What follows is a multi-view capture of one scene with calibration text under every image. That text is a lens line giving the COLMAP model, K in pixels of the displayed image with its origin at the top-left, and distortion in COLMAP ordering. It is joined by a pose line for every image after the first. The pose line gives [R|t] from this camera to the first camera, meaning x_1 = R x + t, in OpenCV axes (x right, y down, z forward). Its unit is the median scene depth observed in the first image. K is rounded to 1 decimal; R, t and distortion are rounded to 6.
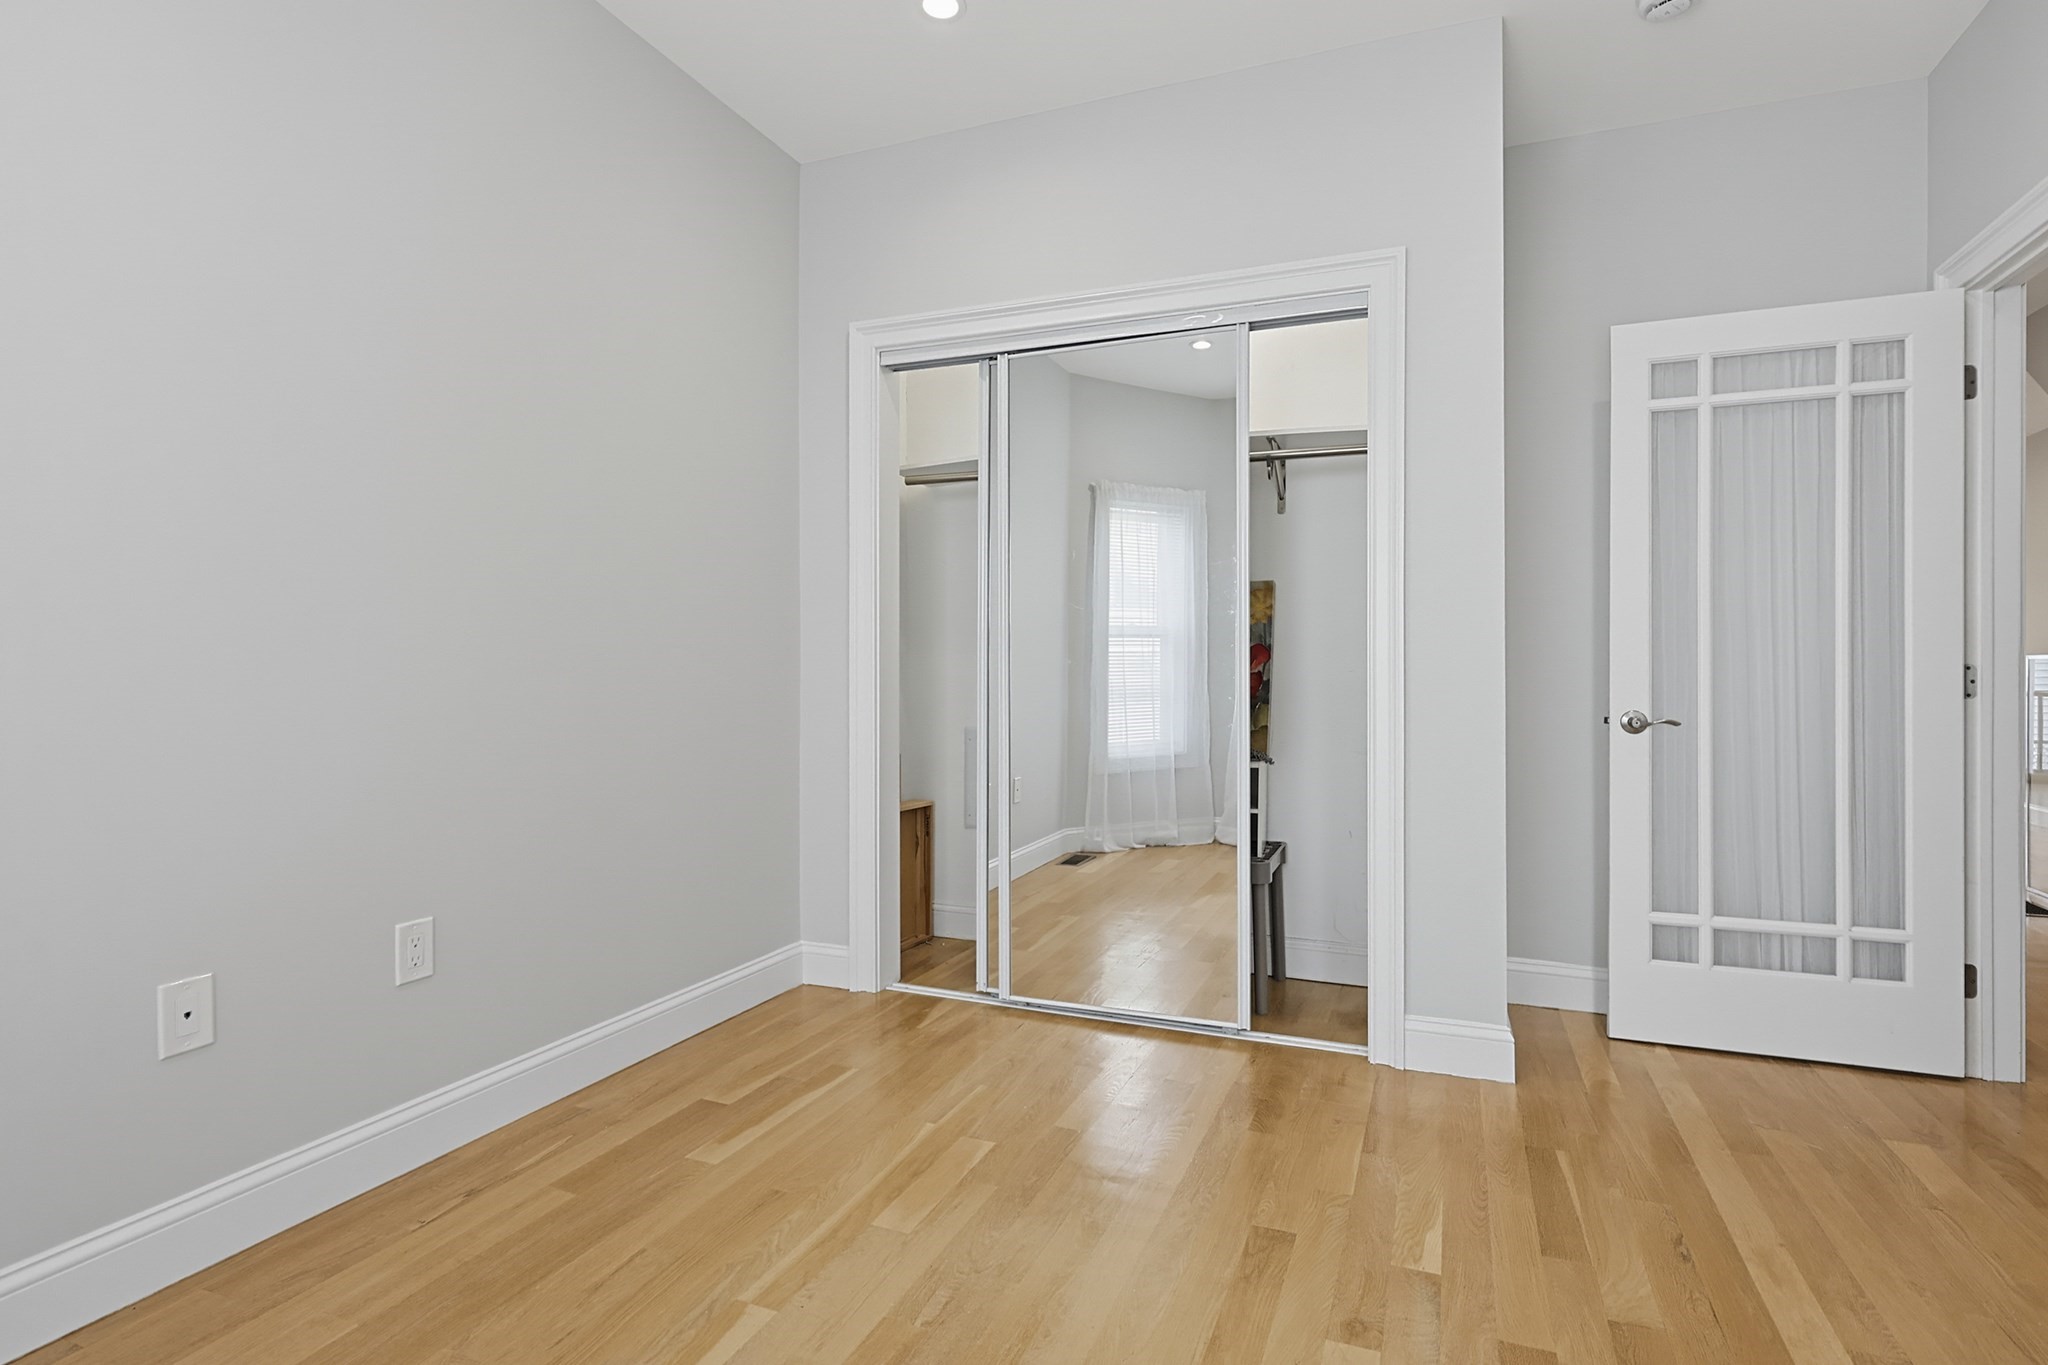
lens RADIAL K [[1004.4, 0, 1043.5], [0, 1004.4, 673.5], [0, 0, 1]] dist [-0.001063, 0.000878]
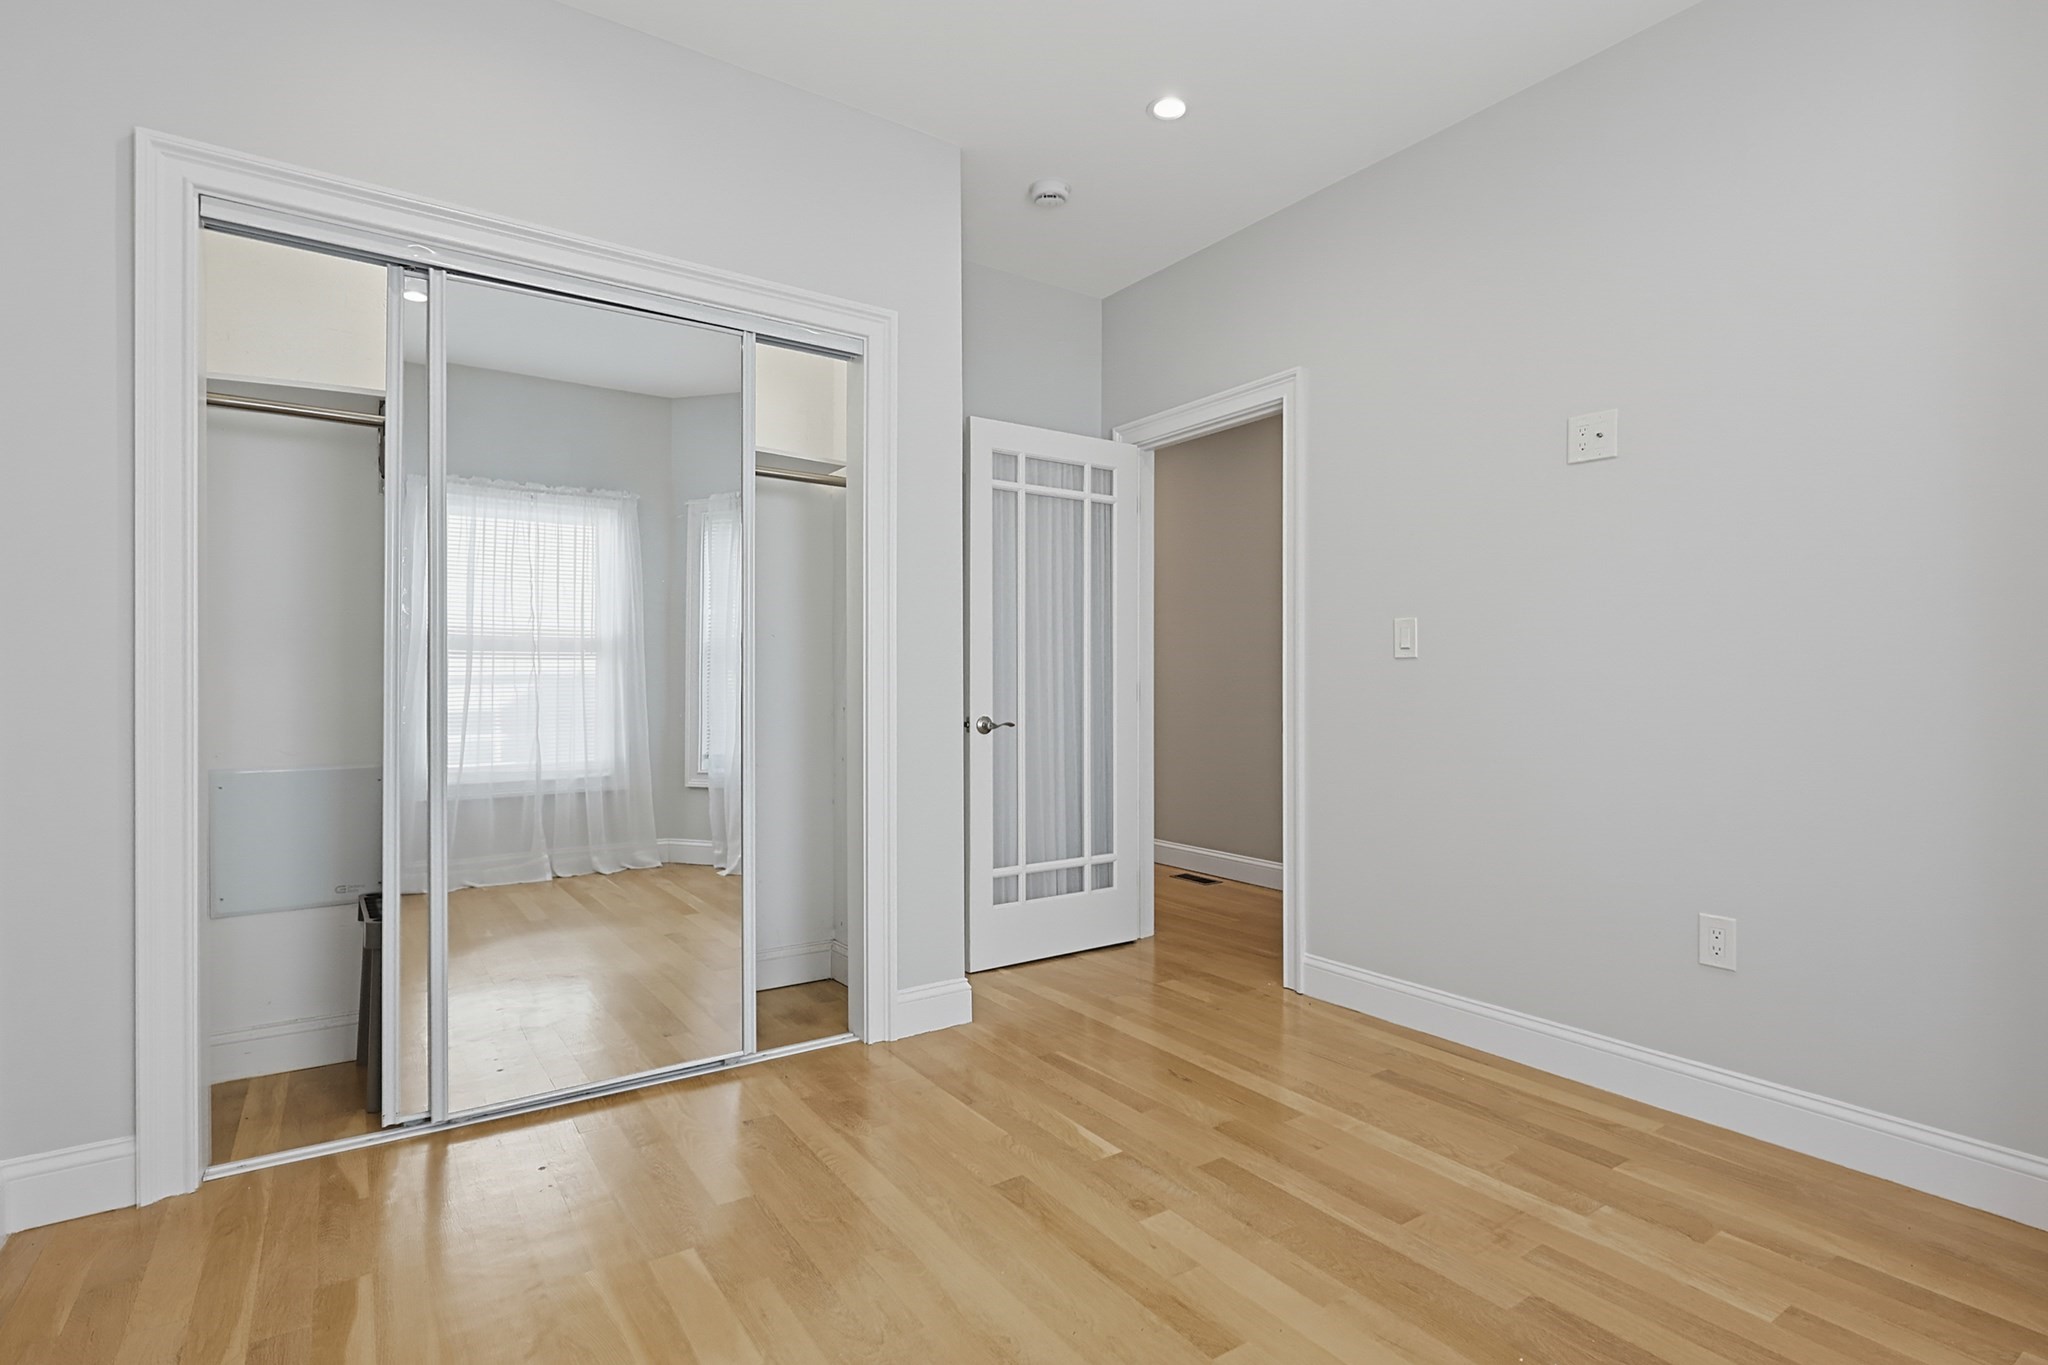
lens RADIAL K [[1004.4, 0, 1043.1], [0, 1004.4, 684.3], [0, 0, 1]] dist [-0.001063, 0.000878]
pose [[0.552895, -0.002798, 0.833246, -0.463138], [0.001137, 0.999996, 0.002604, -0.007998], [-0.833250, -0.000493, 0.552896, 0.224095]]
